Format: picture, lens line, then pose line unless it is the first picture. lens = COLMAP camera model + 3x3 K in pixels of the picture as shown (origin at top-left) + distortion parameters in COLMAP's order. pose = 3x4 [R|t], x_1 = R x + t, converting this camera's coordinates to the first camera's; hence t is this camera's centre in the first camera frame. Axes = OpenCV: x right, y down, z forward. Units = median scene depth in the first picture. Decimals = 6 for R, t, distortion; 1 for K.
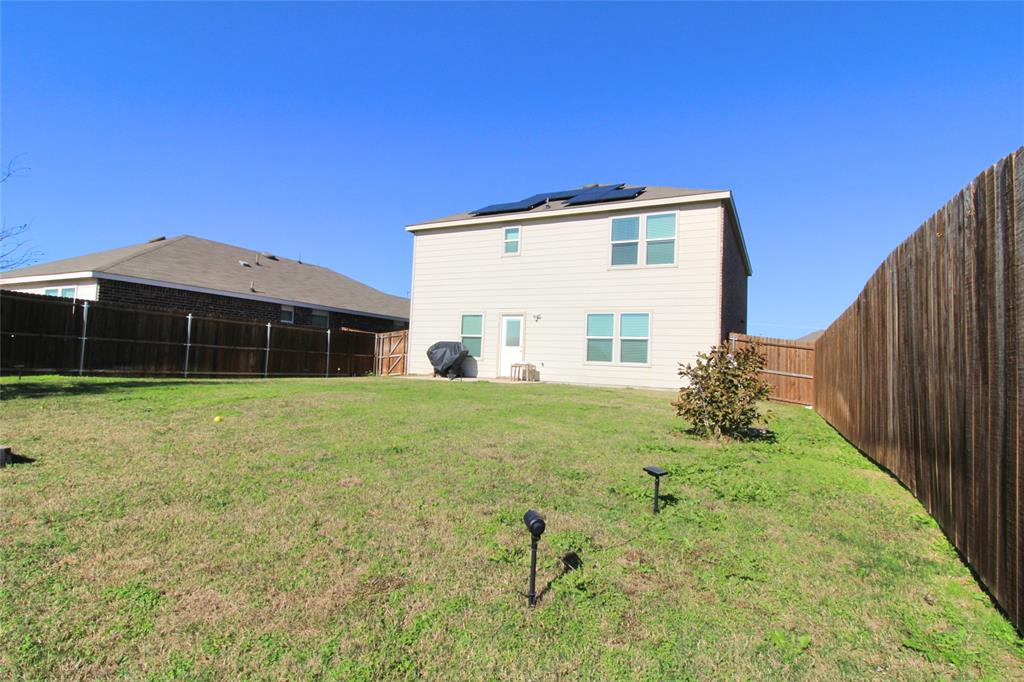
lens RADIAL K [[515.2, 0, 514.2], [0, 515.2, 331.9], [0, 0, 1]] dist [-0.009876, -0.007655]
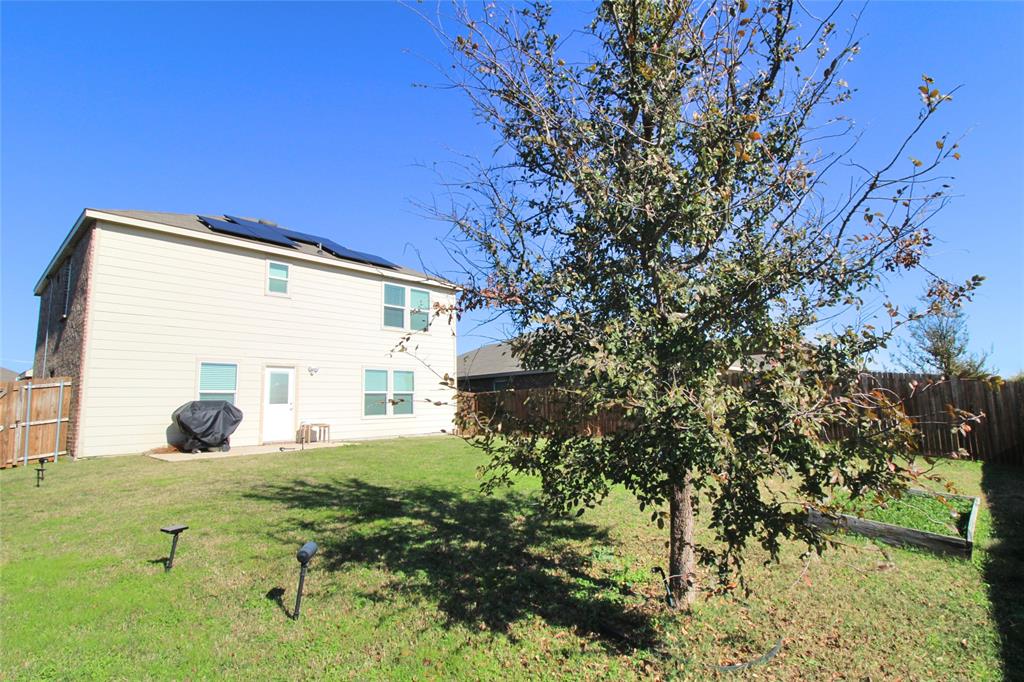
lens RADIAL K [[515.2, 0, 517.4], [0, 515.2, 343.5], [0, 0, 1]] dist [-0.009876, -0.007655]
pose [[0.258120, 0.078417, 0.962925, -0.773523], [-0.010481, 0.996869, -0.078371, -0.009235], [-0.966056, 0.010137, 0.258134, 0.443421]]
